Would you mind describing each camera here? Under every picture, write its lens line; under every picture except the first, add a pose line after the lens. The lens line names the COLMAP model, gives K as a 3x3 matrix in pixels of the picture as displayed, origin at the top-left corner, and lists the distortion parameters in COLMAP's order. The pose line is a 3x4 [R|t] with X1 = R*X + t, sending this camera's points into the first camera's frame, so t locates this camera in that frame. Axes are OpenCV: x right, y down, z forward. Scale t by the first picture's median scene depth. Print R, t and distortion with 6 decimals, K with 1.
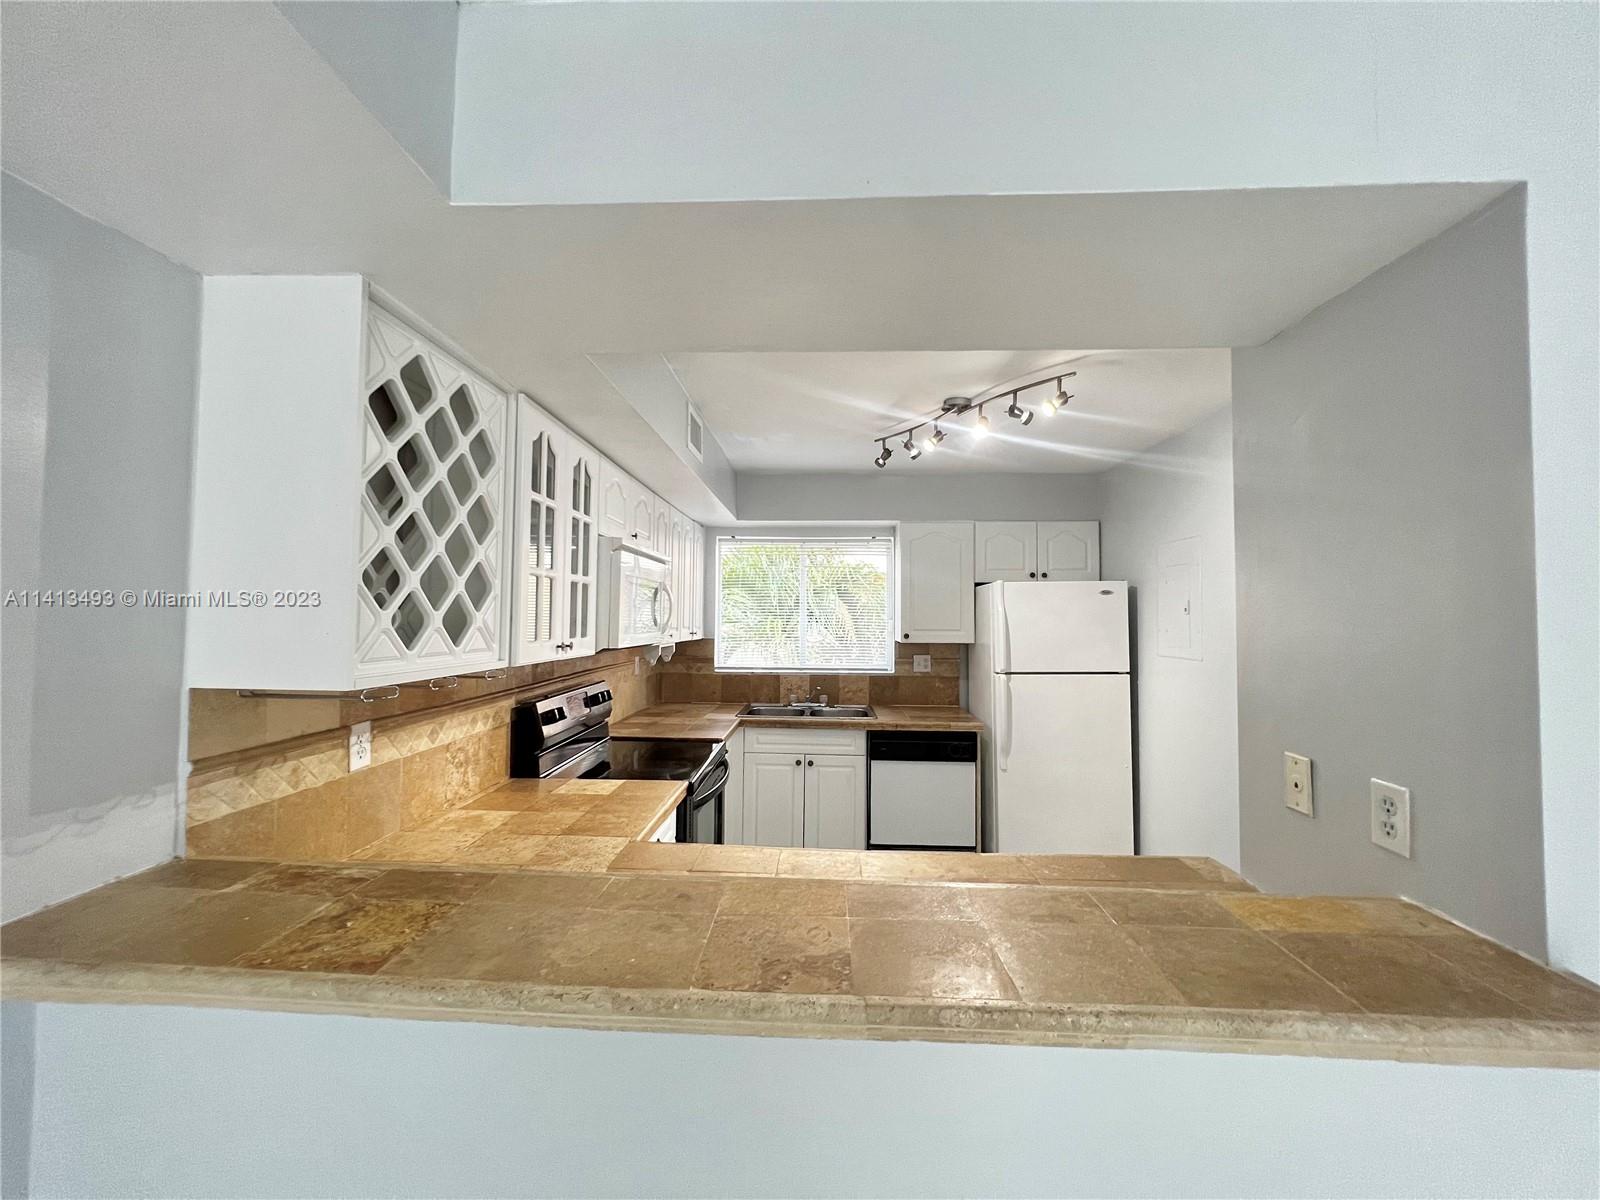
lens RADIAL K [[643.3, 0, 793.3], [0, 643.3, 597.5], [0, 0, 1]] dist [0.000105, 0.000099]
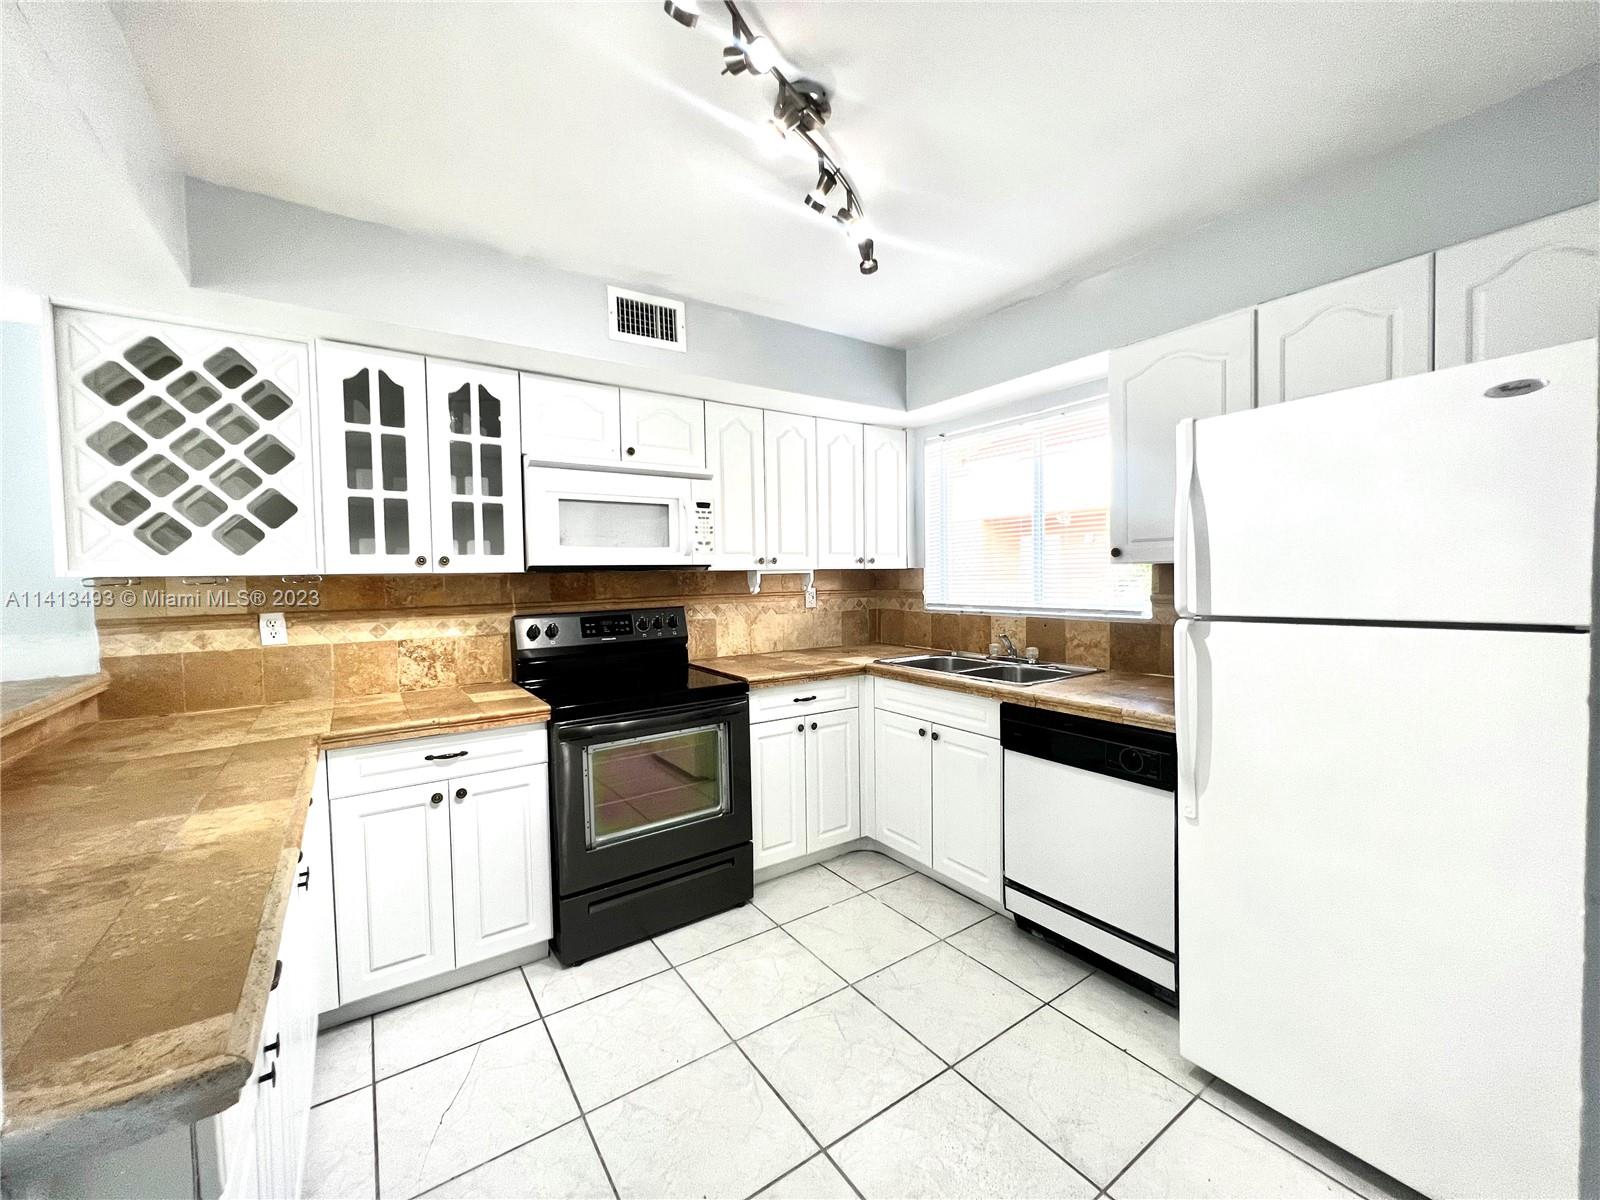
lens RADIAL K [[643.3, 0, 799.2], [0, 643.3, 596.6], [0, 0, 1]] dist [0.000105, 0.000099]
pose [[0.604050, 0.010039, -0.796883, 0.881256], [0.047286, 0.997708, 0.048413, 0.111094], [0.795543, -0.066925, 0.602190, 0.818210]]
